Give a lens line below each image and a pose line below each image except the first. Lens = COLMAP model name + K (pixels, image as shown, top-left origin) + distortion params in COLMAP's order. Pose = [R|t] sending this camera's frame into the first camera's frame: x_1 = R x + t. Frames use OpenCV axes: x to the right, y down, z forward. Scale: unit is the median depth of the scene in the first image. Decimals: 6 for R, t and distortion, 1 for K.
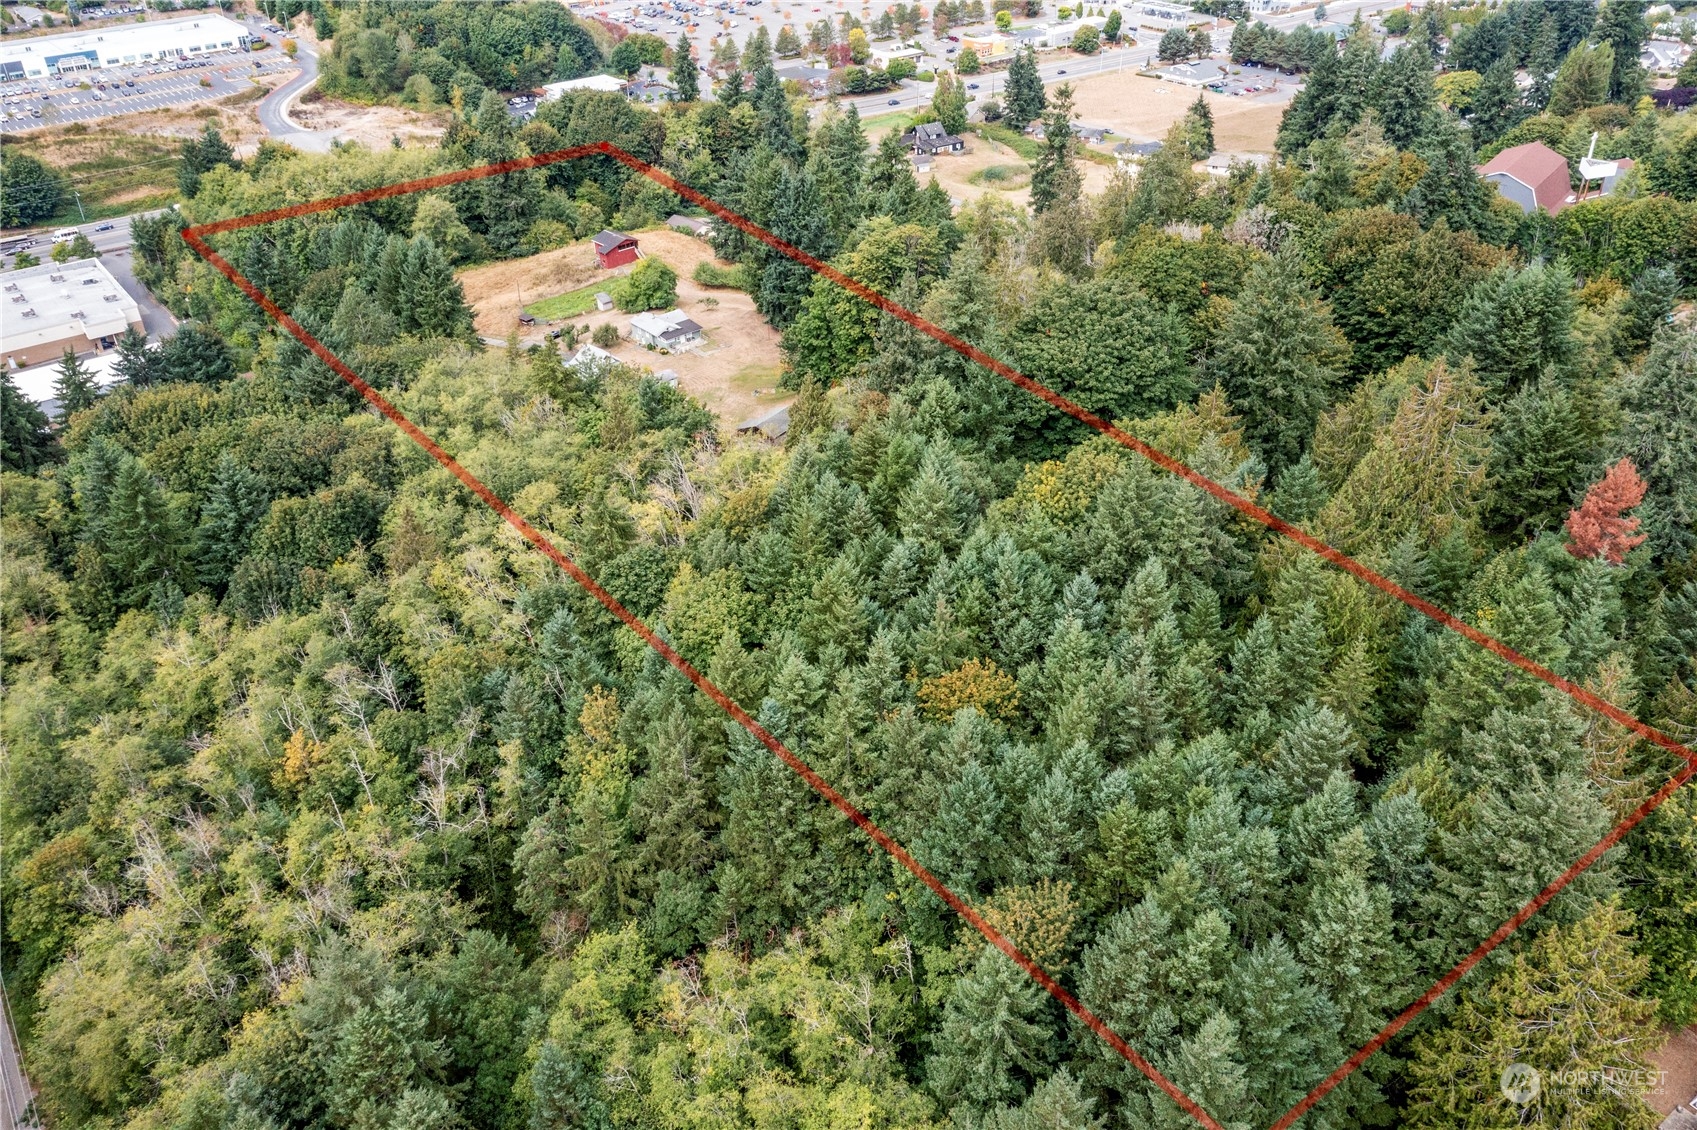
lens RADIAL K [[1363.1, 0, 848.5], [0, 1363.1, 565.0], [0, 0, 1]] dist [0.000622, -0.001872]
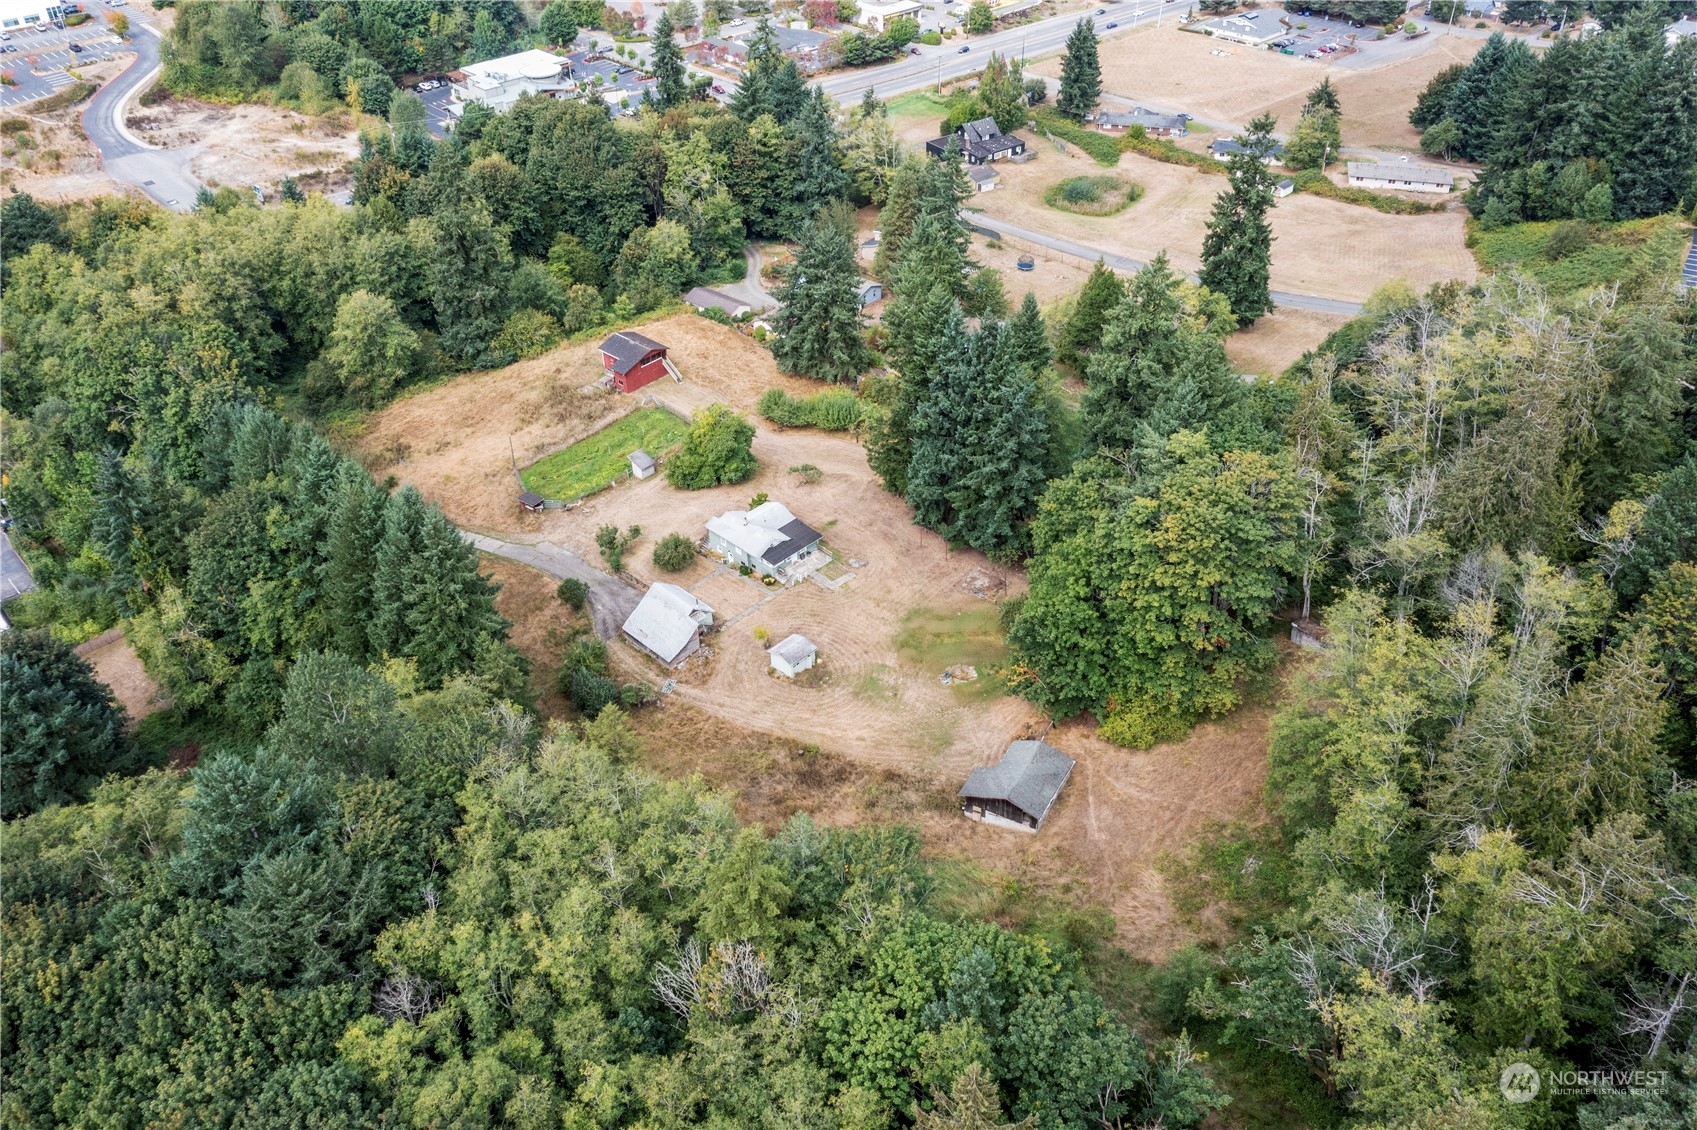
lens RADIAL K [[1363.1, 0, 848.5], [0, 1363.1, 565.0], [0, 0, 1]] dist [0.000622, -0.001872]
pose [[0.995246, -0.052151, 0.082256, -0.109316], [0.046301, 0.996366, 0.071497, -0.151512], [-0.085686, -0.067348, 0.994043, 0.249137]]
